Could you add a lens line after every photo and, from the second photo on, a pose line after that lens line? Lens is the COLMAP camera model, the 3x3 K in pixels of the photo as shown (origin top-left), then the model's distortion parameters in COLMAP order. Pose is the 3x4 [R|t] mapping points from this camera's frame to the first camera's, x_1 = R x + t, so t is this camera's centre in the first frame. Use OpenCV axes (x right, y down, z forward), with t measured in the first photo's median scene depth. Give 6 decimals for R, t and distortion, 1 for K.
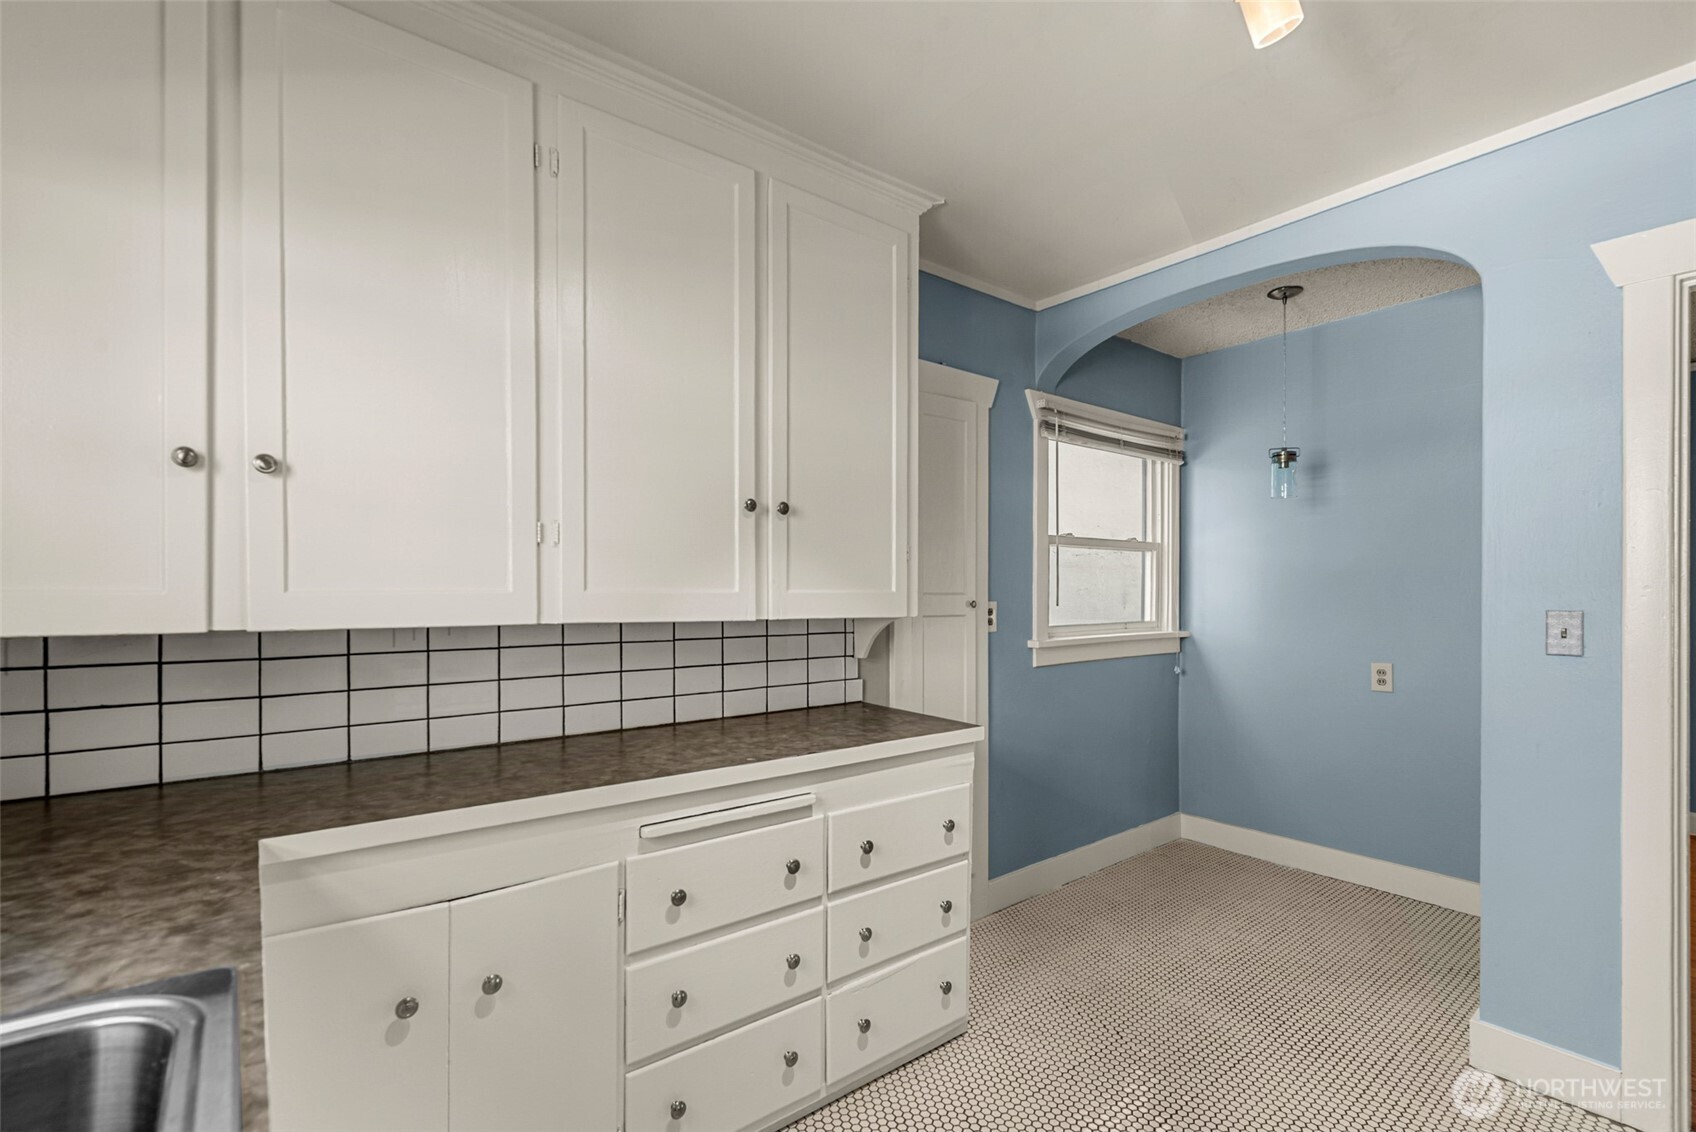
lens RADIAL K [[772.0, 0, 855.6], [0, 772.0, 601.8], [0, 0, 1]] dist [0.001635, 0.000022]
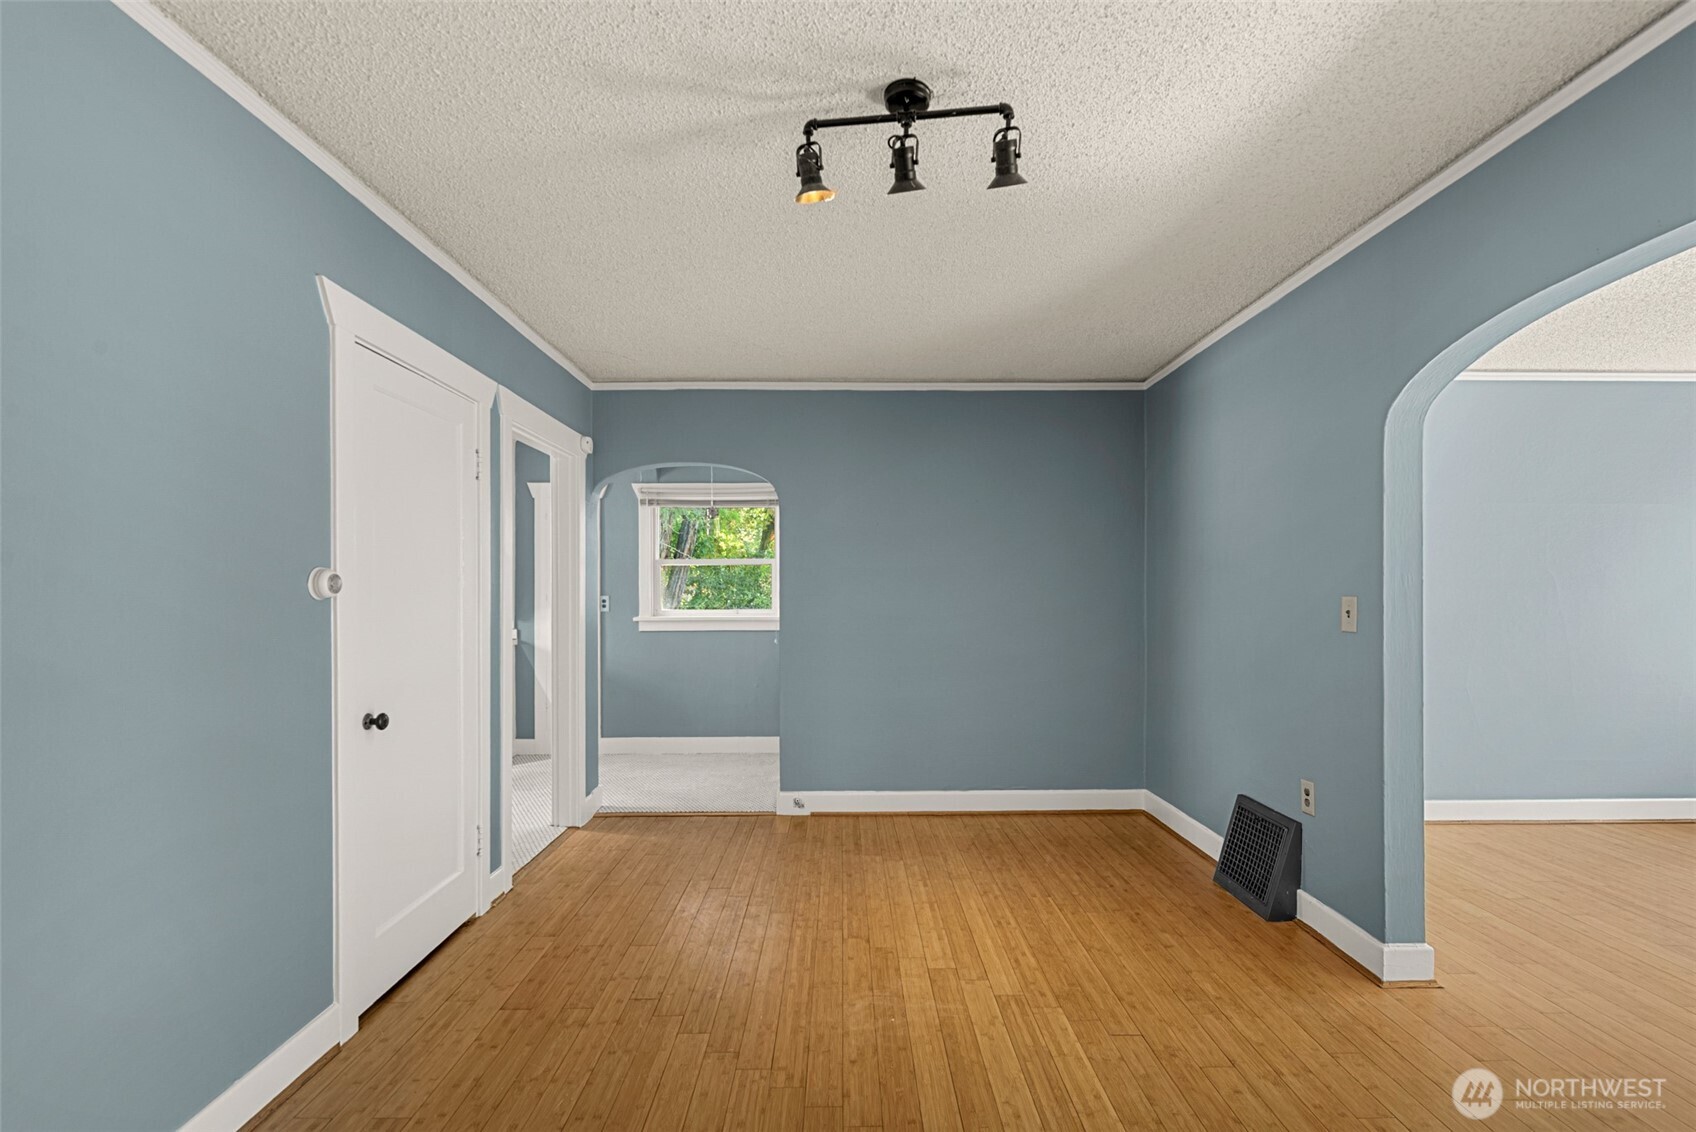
lens RADIAL K [[759.4, 0, 854.8], [0, 759.4, 582.8], [0, 0, 1]] dist [-0.009412, 0.000016]
pose [[0.785314, -0.000914, -0.619097, 2.799831], [-0.003846, 0.999972, -0.006354, -0.035262], [0.619086, 0.007371, 0.785289, -0.170187]]
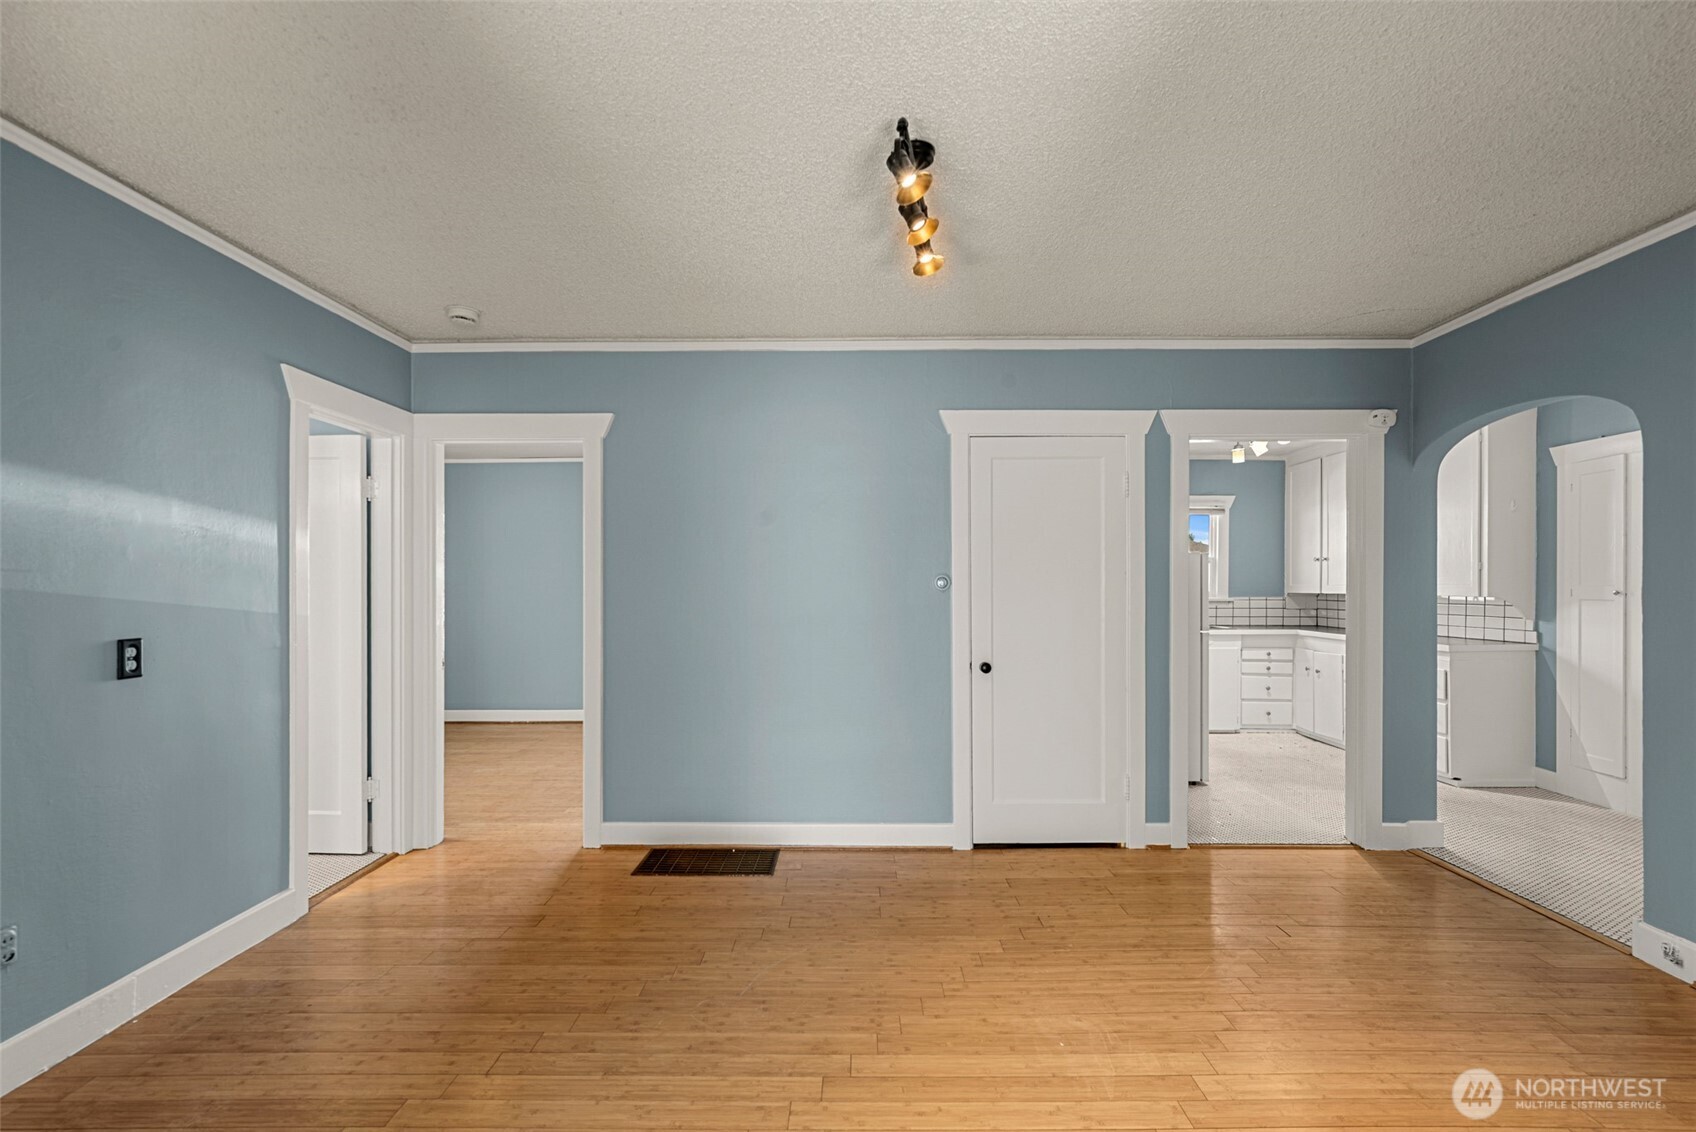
lens RADIAL K [[759.4, 0, 854.8], [0, 759.4, 582.8], [0, 0, 1]] dist [-0.009412, 0.000016]
pose [[-0.635115, 0.007362, -0.772382, 3.141923], [0.005531, 0.999972, 0.004982, -0.045973], [0.772398, -0.001108, -0.635138, 1.194294]]
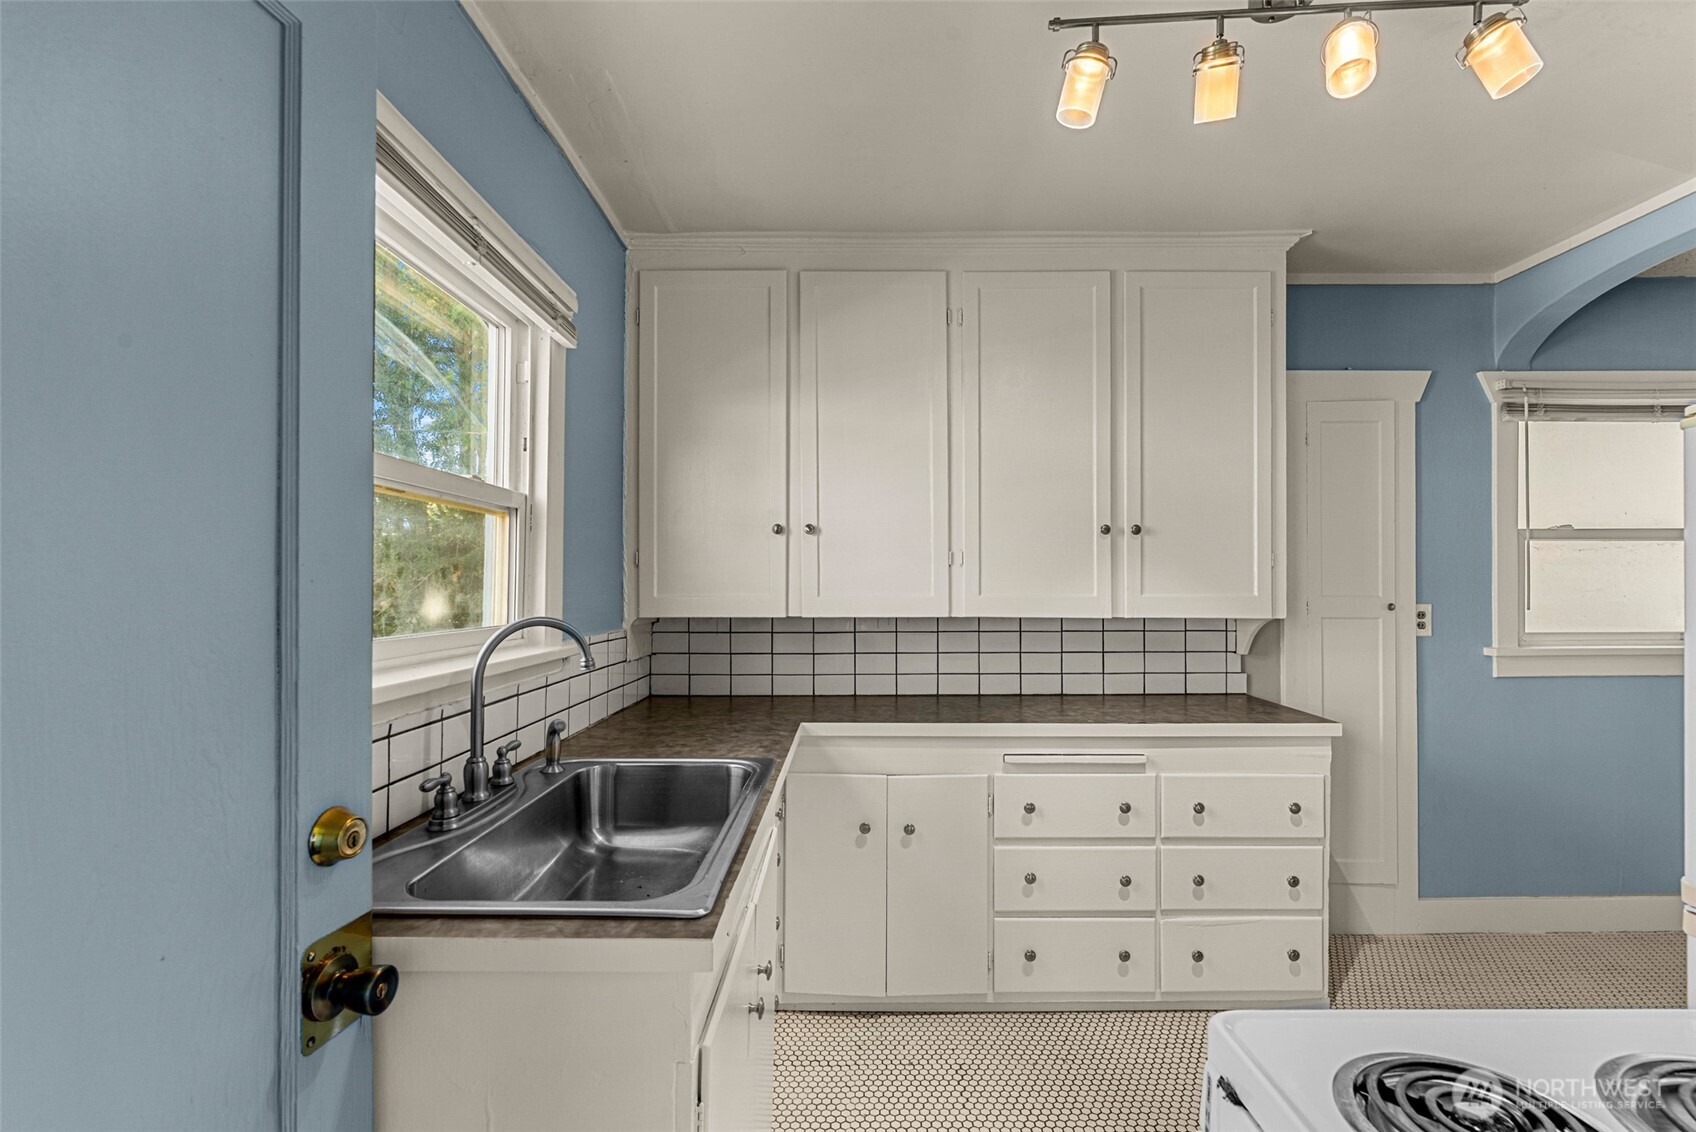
lens RADIAL K [[772.0, 0, 855.6], [0, 772.0, 601.8], [0, 0, 1]] dist [0.001635, 0.000022]
pose [[0.778786, 0.011737, -0.627180, 0.344425], [-0.006000, 0.999919, 0.011261, -0.014759], [0.627261, -0.005007, 0.778793, -0.271124]]
